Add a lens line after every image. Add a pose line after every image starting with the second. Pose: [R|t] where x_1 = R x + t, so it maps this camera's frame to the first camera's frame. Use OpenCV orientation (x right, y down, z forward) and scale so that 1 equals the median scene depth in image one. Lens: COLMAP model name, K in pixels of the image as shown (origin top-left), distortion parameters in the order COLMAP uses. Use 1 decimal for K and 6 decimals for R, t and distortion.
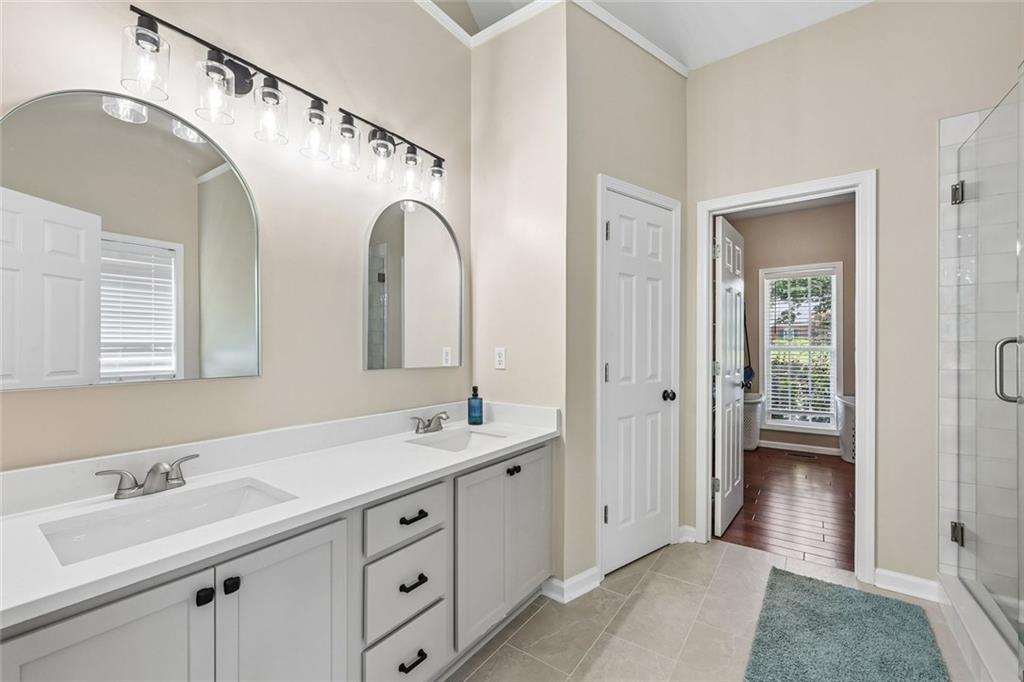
lens RADIAL K [[475.7, 0, 512.0], [0, 475.7, 341.0], [0, 0, 1]] dist [0.000434, 0.000060]
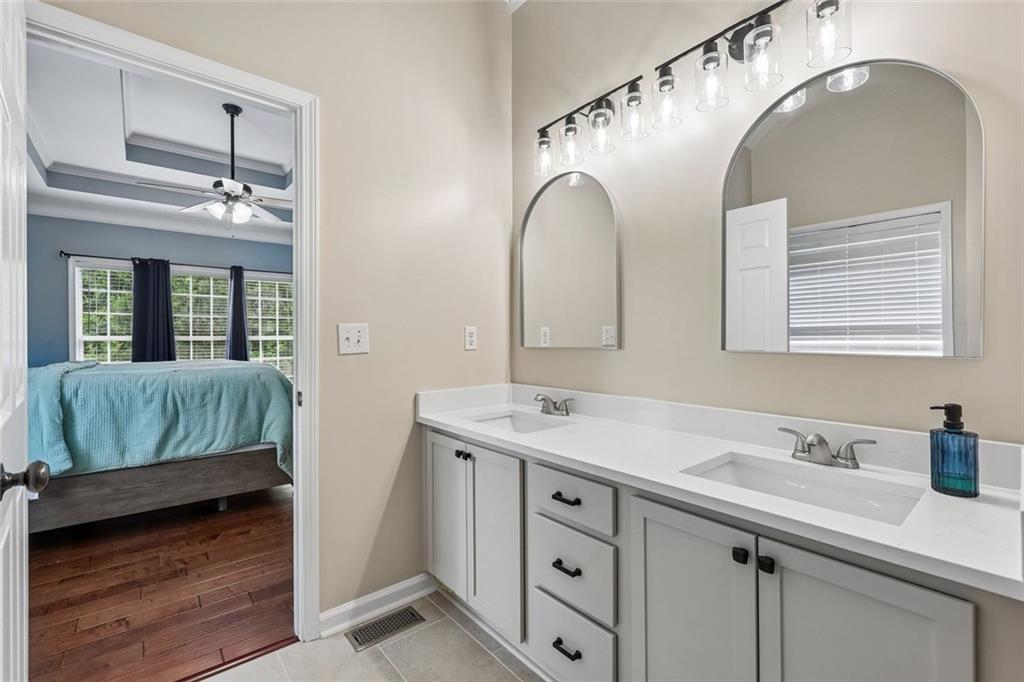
lens RADIAL K [[428.8, 0, 512.0], [0, 428.8, 341.0], [0, 0, 1]] dist [0.061148, -0.000015]
pose [[-0.200565, 0.021027, -0.979455, 0.633254], [0.020108, 0.999647, 0.017343, 0.022114], [0.979474, -0.016216, -0.200917, 0.981742]]
